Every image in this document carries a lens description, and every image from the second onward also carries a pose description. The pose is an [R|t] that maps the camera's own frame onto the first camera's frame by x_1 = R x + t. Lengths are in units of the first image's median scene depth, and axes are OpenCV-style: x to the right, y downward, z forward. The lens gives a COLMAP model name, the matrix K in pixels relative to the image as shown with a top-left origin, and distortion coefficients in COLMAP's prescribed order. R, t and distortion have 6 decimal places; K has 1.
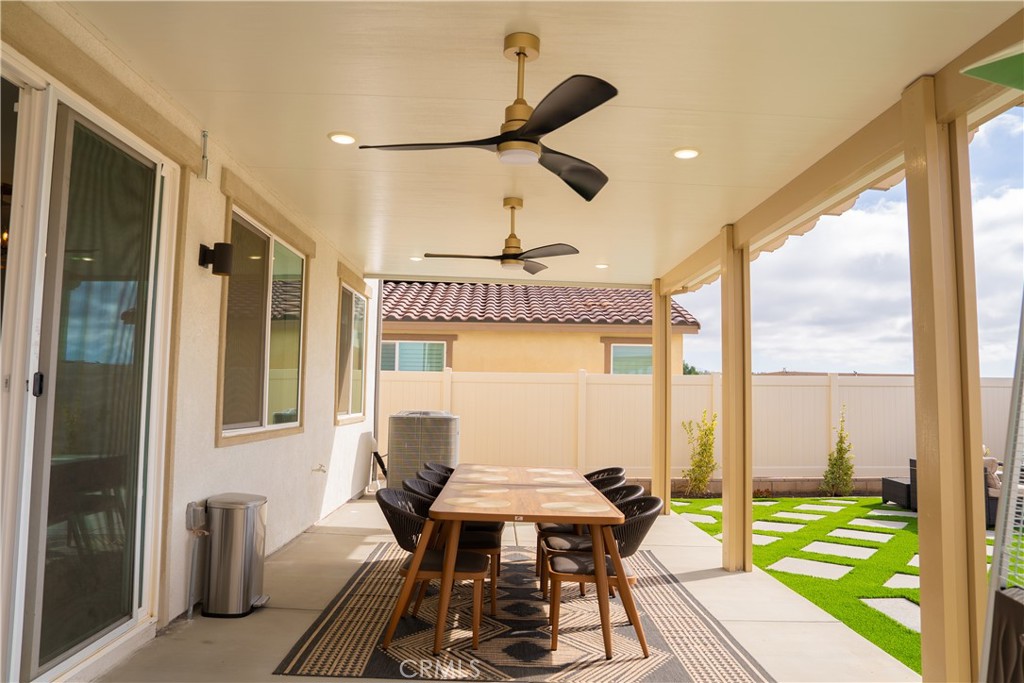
lens RADIAL K [[709.9, 0, 512.0], [0, 709.9, 341.5], [0, 0, 1]] dist [-0.120399, 0.095010]
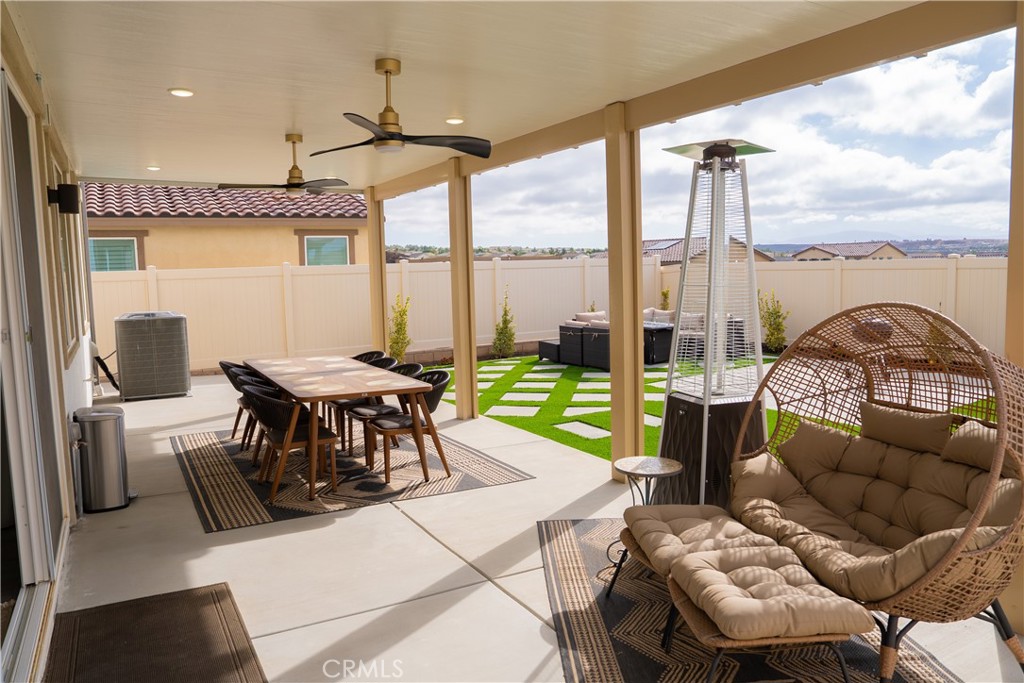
lens RADIAL K [[709.9, 0, 512.0], [0, 709.9, 341.5], [0, 0, 1]] dist [-0.120399, 0.095010]
pose [[0.873219, -0.085742, 0.479726, -0.260953], [-0.001058, 0.984065, 0.177808, -0.068881], [-0.487327, -0.155773, 0.859213, -0.221042]]
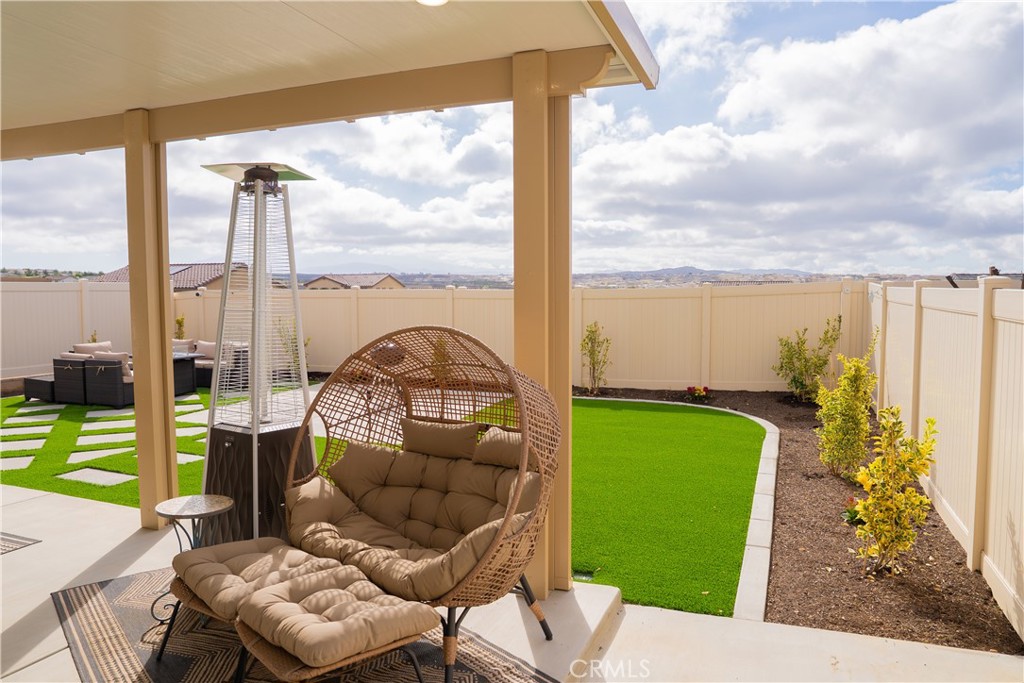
lens RADIAL K [[709.9, 0, 512.0], [0, 709.9, 341.5], [0, 0, 1]] dist [-0.120399, 0.095010]
pose [[0.382530, -0.077632, 0.920676, -0.278280], [-0.070764, 0.991075, 0.112970, -0.064095], [-0.921229, -0.108365, 0.373623, -0.192961]]
